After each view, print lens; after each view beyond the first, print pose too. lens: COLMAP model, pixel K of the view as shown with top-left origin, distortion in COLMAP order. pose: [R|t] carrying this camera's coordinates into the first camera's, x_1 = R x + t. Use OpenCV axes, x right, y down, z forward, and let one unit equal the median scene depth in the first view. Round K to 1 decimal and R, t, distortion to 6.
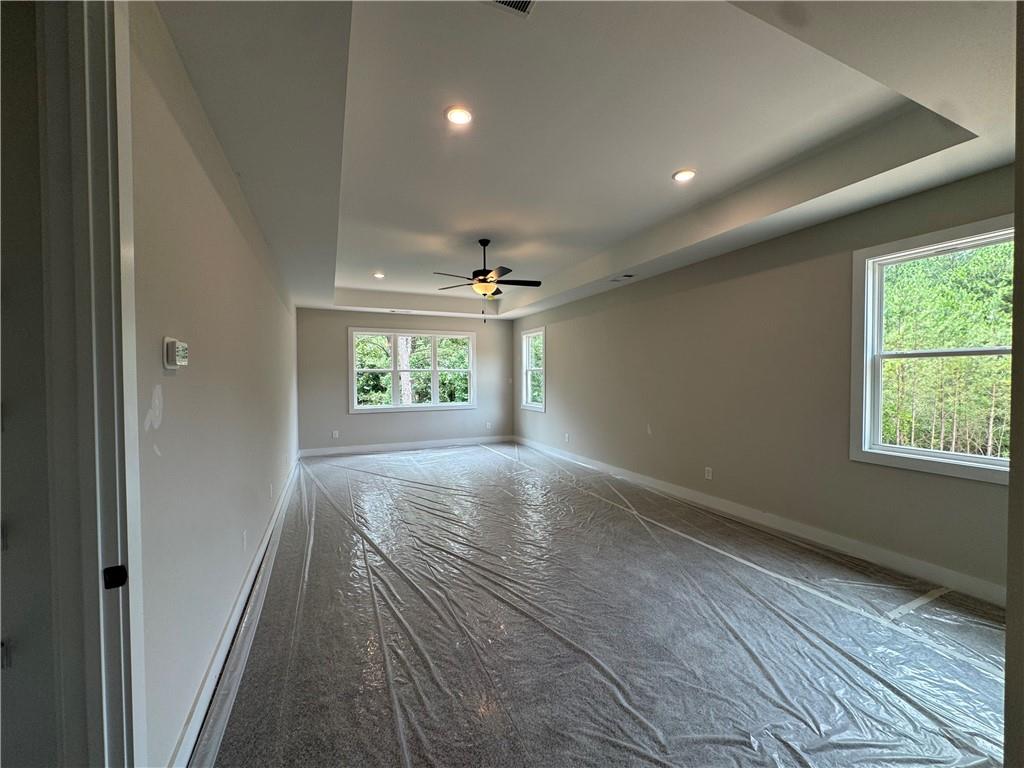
lens RADIAL K [[408.1, 0, 511.6], [0, 408.1, 384.6], [0, 0, 1]] dist [-0.003006, -0.000244]
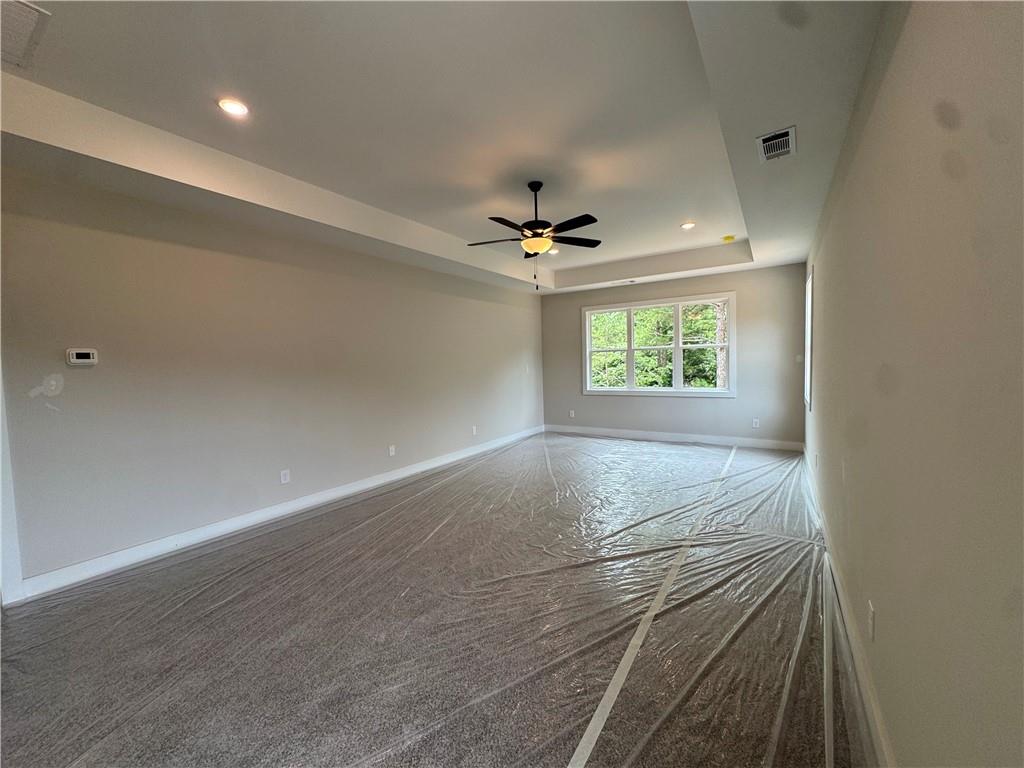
lens RADIAL K [[408.1, 0, 511.6], [0, 408.1, 384.6], [0, 0, 1]] dist [-0.003006, -0.000244]
pose [[0.554118, 0.041453, -0.831405, 0.311037], [0.008461, 0.998427, 0.055420, -0.008691], [0.832395, -0.037744, 0.552896, 0.293883]]
